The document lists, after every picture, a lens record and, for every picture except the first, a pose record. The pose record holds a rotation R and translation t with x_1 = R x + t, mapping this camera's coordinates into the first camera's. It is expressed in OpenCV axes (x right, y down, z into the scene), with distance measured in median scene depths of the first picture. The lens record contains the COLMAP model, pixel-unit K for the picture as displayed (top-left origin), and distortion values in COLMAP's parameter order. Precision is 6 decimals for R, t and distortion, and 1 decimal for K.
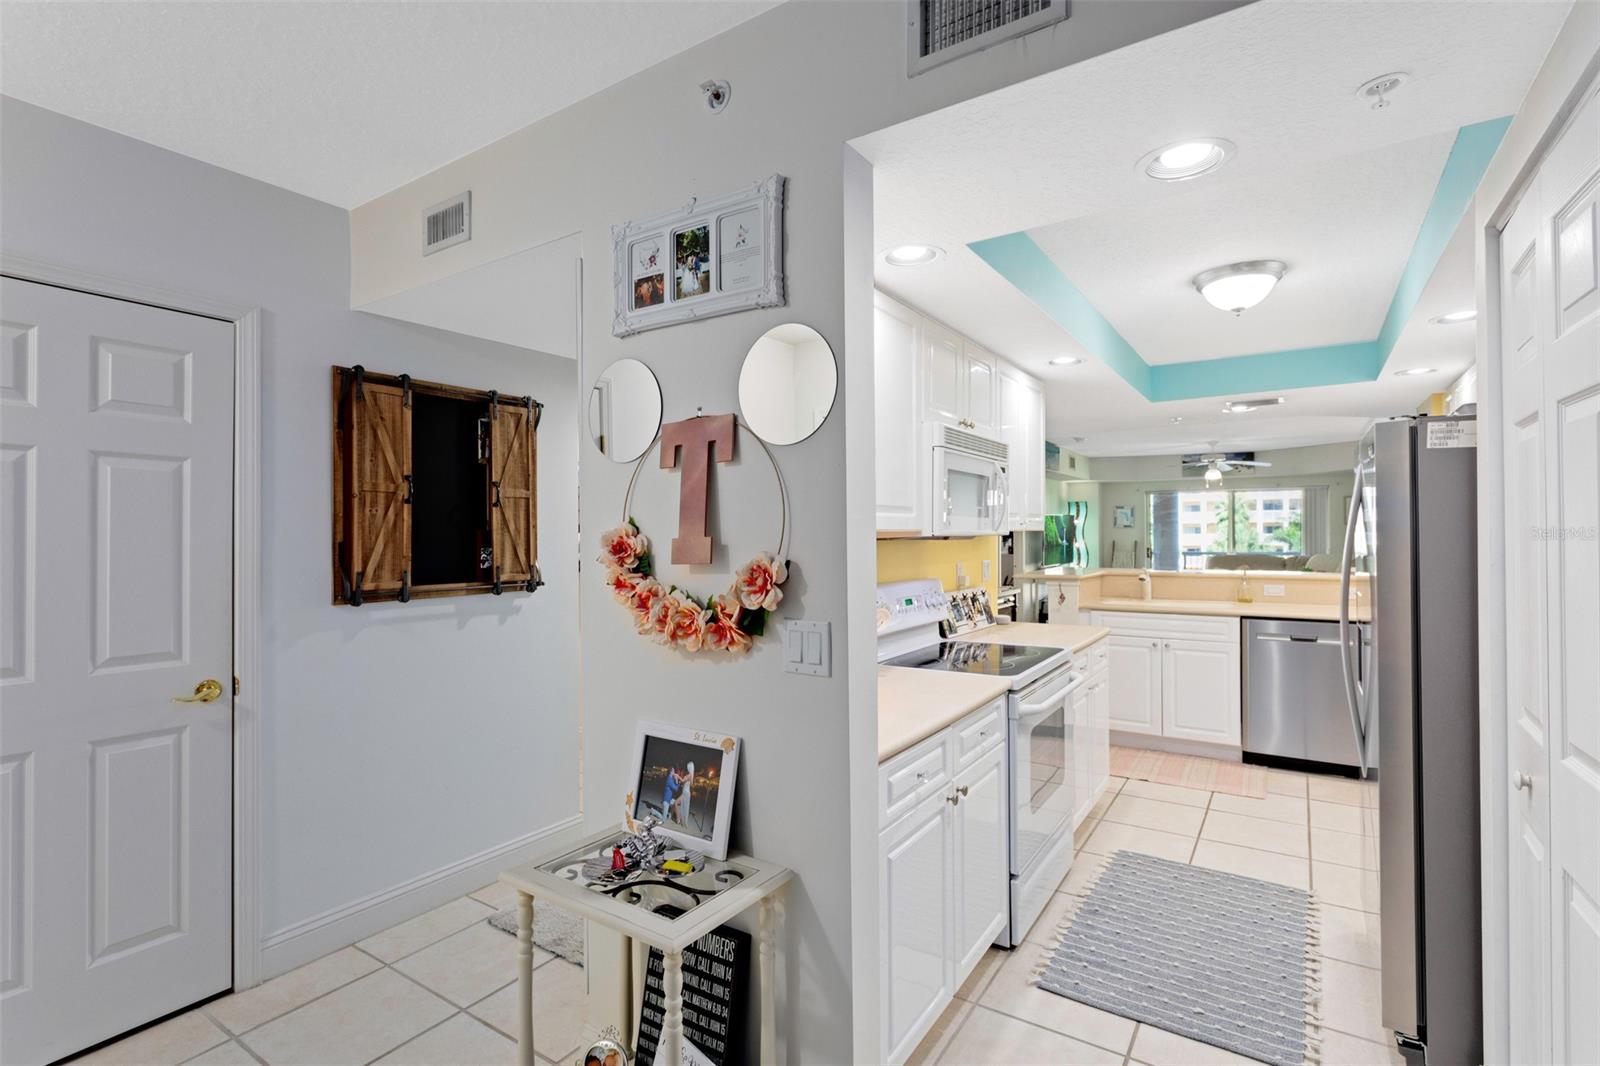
lens RADIAL K [[751.5, 0, 815.5], [0, 751.5, 534.4], [0, 0, 1]] dist [-0.000168, 0.000837]
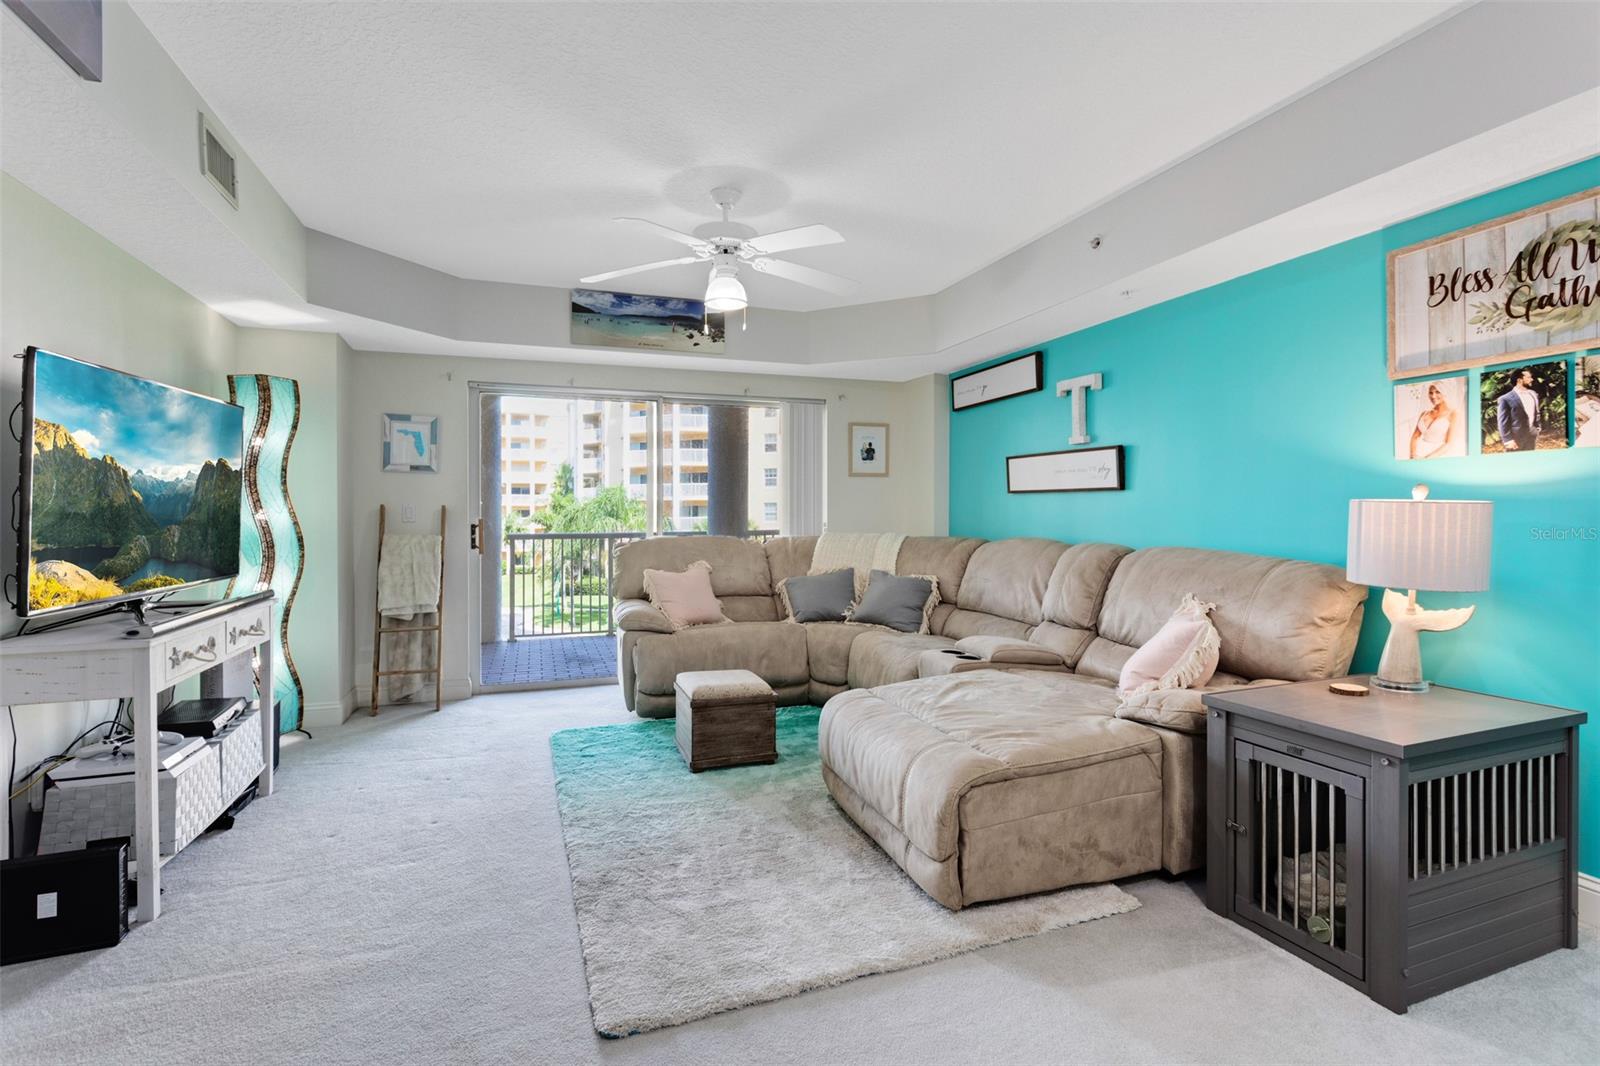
lens RADIAL K [[751.5, 0, 782.9], [0, 751.5, 524.9], [0, 0, 1]] dist [-0.000168, 0.000837]
pose [[0.623655, -0.003630, 0.781692, 0.609972], [-0.002418, 0.999975, 0.006573, 0.038330], [-0.781696, -0.005989, 0.623630, 1.624338]]
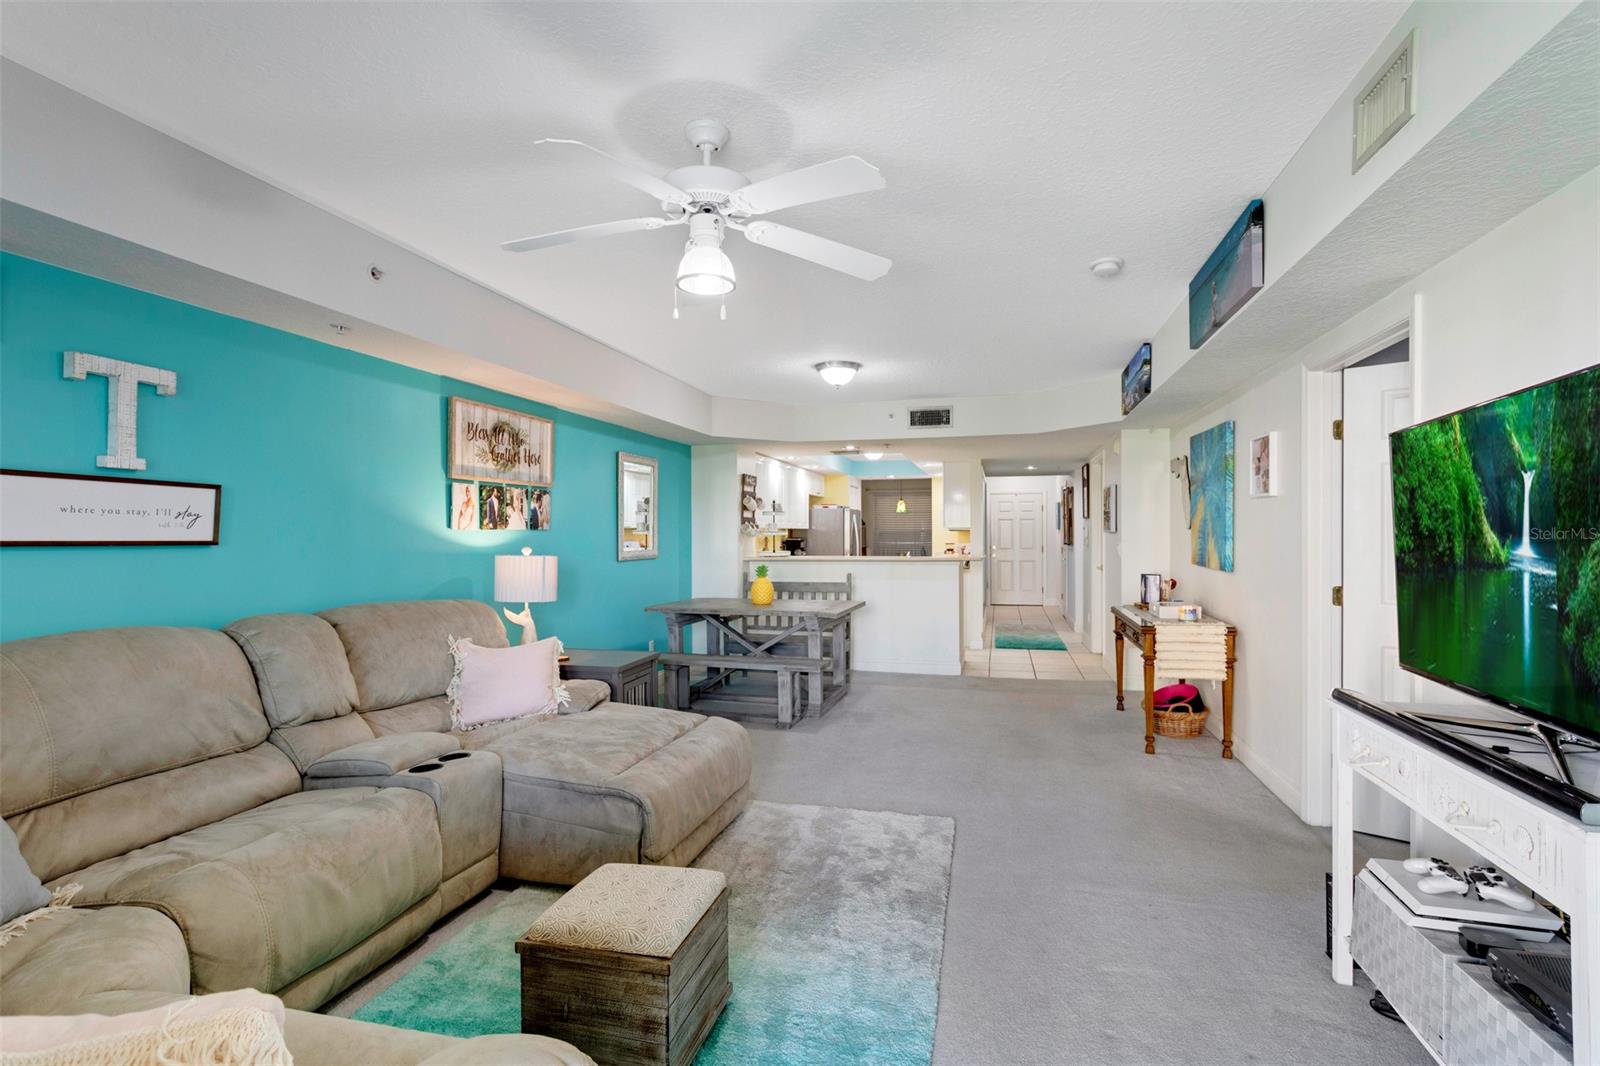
lens RADIAL K [[751.5, 0, 834.7], [0, 751.5, 528.9], [0, 0, 1]] dist [-0.000168, 0.000837]
pose [[-0.940311, 0.008706, -0.340205, 1.186867], [0.010421, 0.999941, -0.003212, 0.000602], [0.340157, -0.006566, -0.940346, 2.549316]]
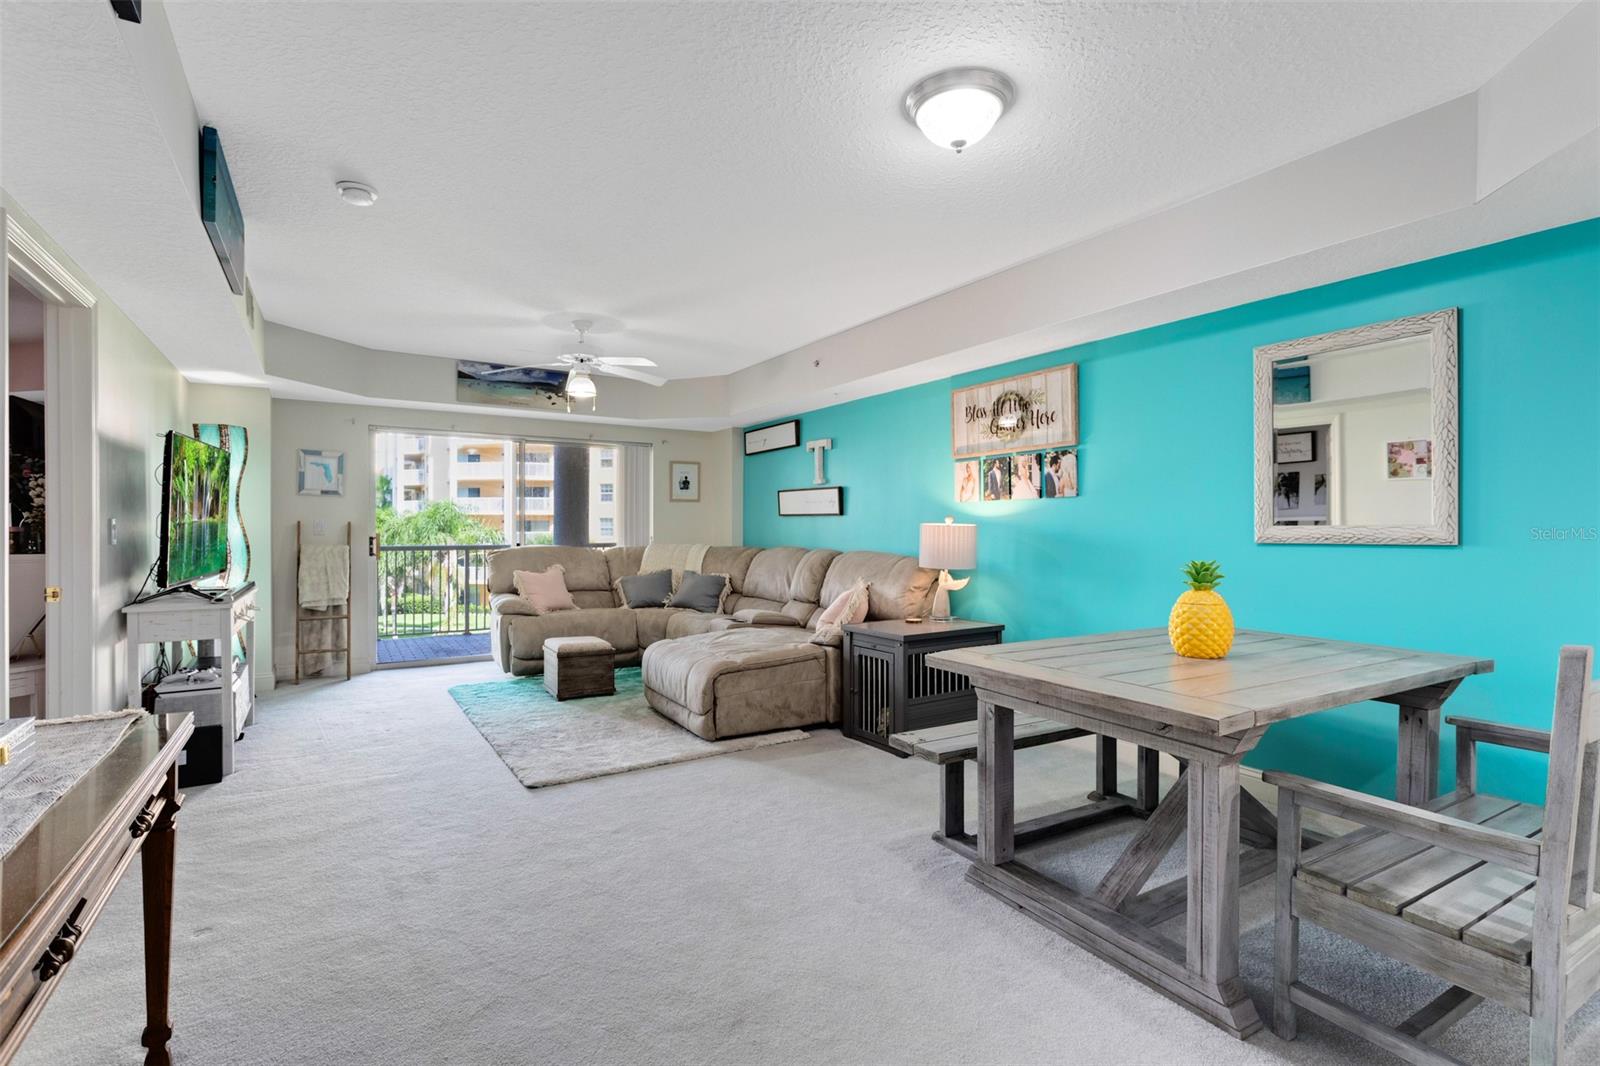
lens RADIAL K [[751.5, 0, 770.3], [0, 751.5, 542.1], [0, 0, 1]] dist [-0.000168, 0.000837]
pose [[0.456518, -0.004942, 0.889700, 0.300675], [-0.005137, 0.999953, 0.008190, 0.040133], [-0.889699, -0.008309, 0.456471, 1.378955]]
